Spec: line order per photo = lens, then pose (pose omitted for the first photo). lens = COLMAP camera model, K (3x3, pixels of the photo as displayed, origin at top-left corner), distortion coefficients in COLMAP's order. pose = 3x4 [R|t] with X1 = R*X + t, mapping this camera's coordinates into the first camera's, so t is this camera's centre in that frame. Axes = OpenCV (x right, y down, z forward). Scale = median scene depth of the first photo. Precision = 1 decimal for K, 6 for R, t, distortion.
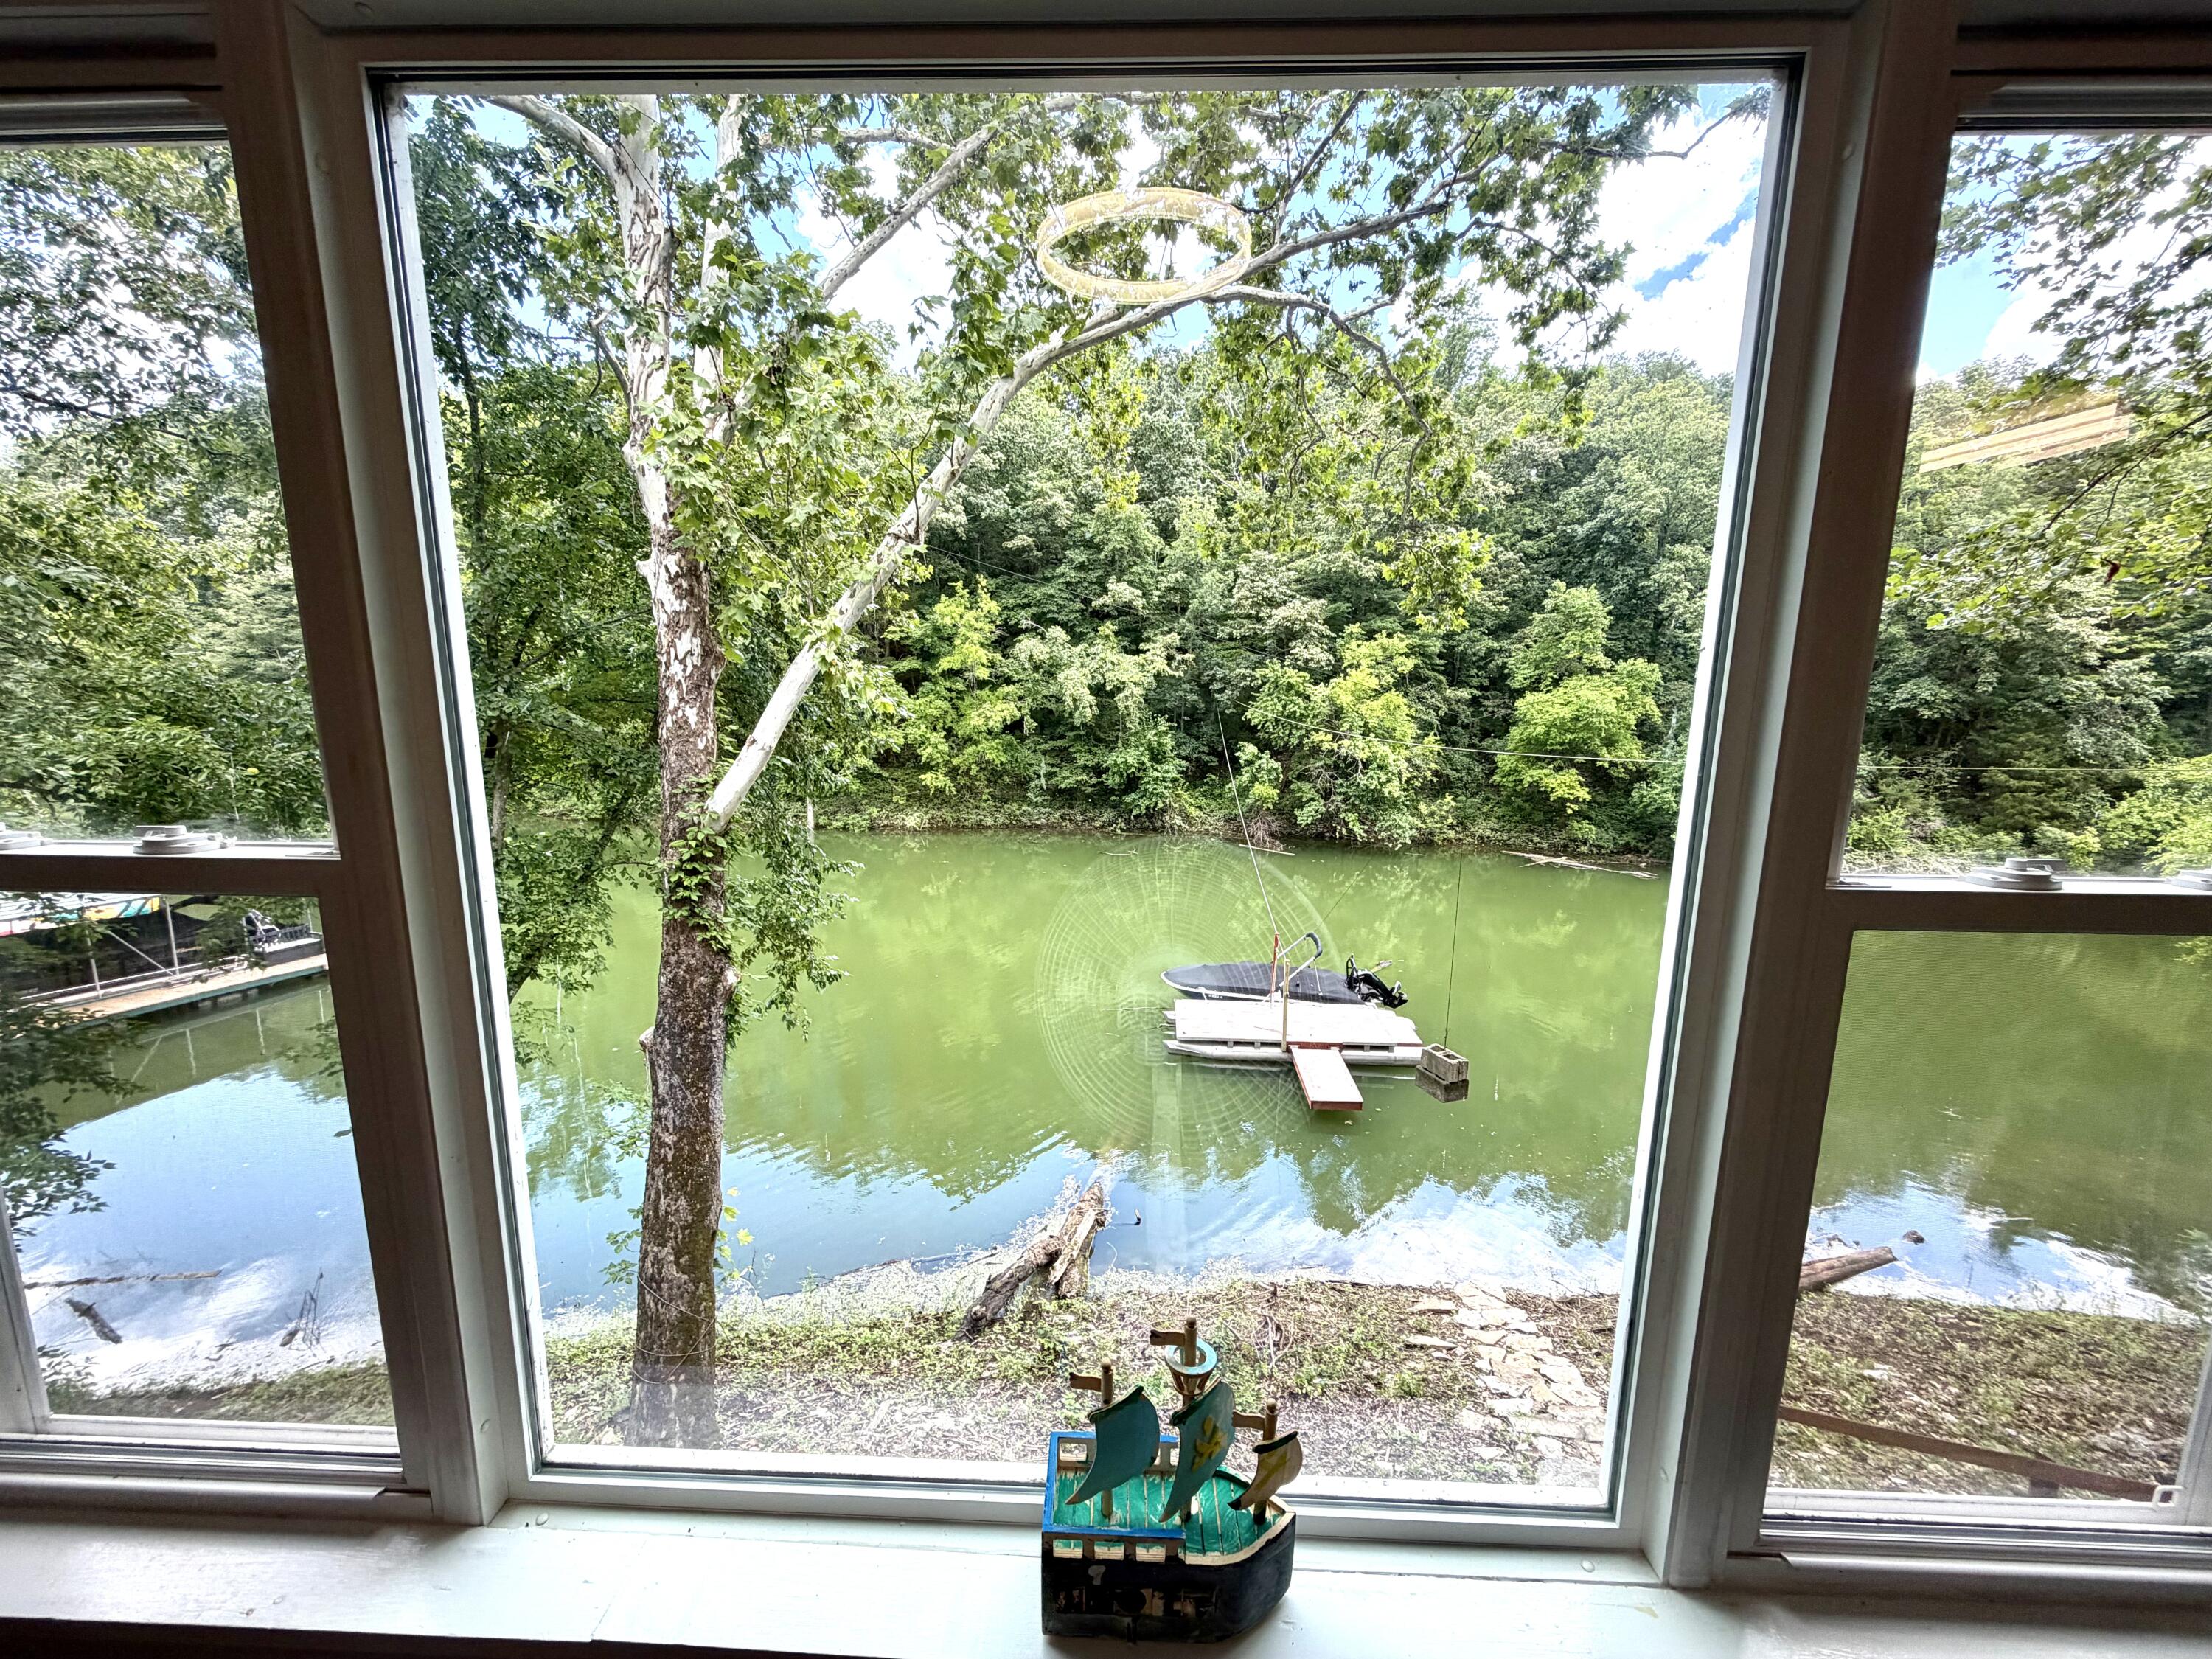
lens RADIAL K [[880.4, 0, 1099.9], [0, 880.4, 828.3], [0, 0, 1]] dist [0.001022, -0.000058]
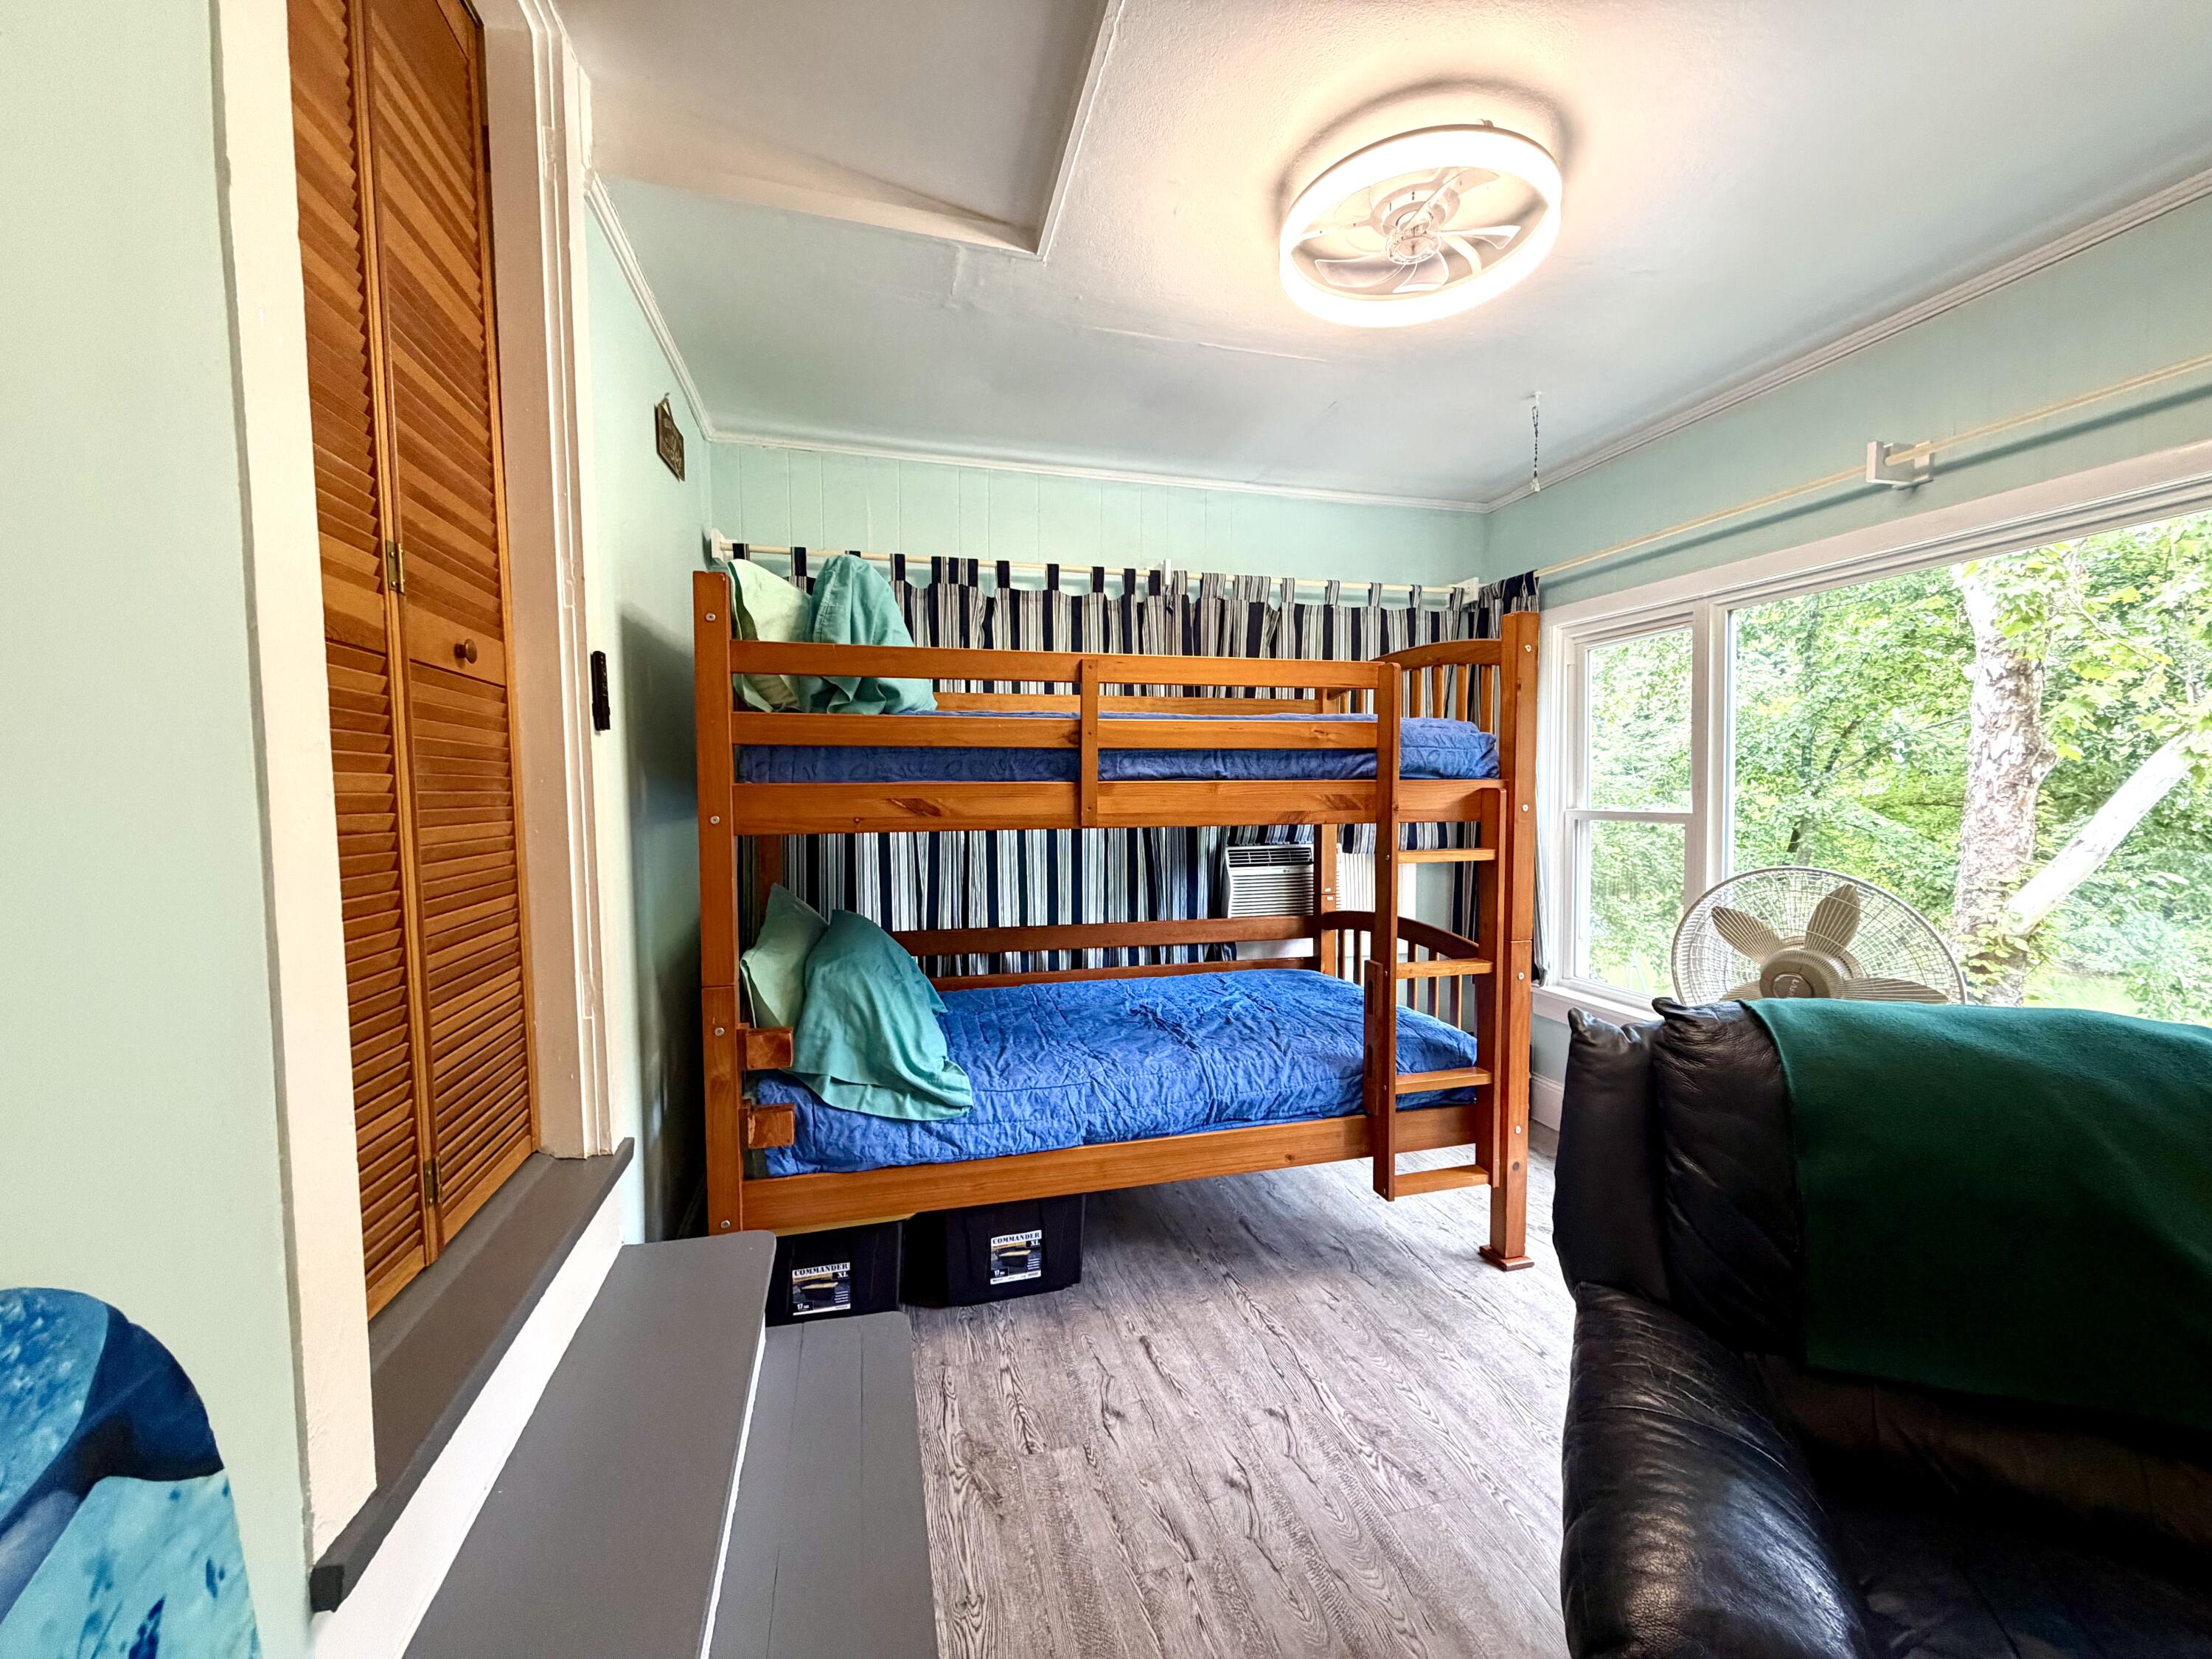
lens RADIAL K [[880.4, 0, 1099.9], [0, 880.4, 828.3], [0, 0, 1]] dist [0.001022, -0.000058]
pose [[0.283698, 0.029287, -0.958466, 0.215328], [-0.149474, 0.988666, -0.014033, 0.057617], [0.947192, 0.147247, 0.284860, -0.261199]]
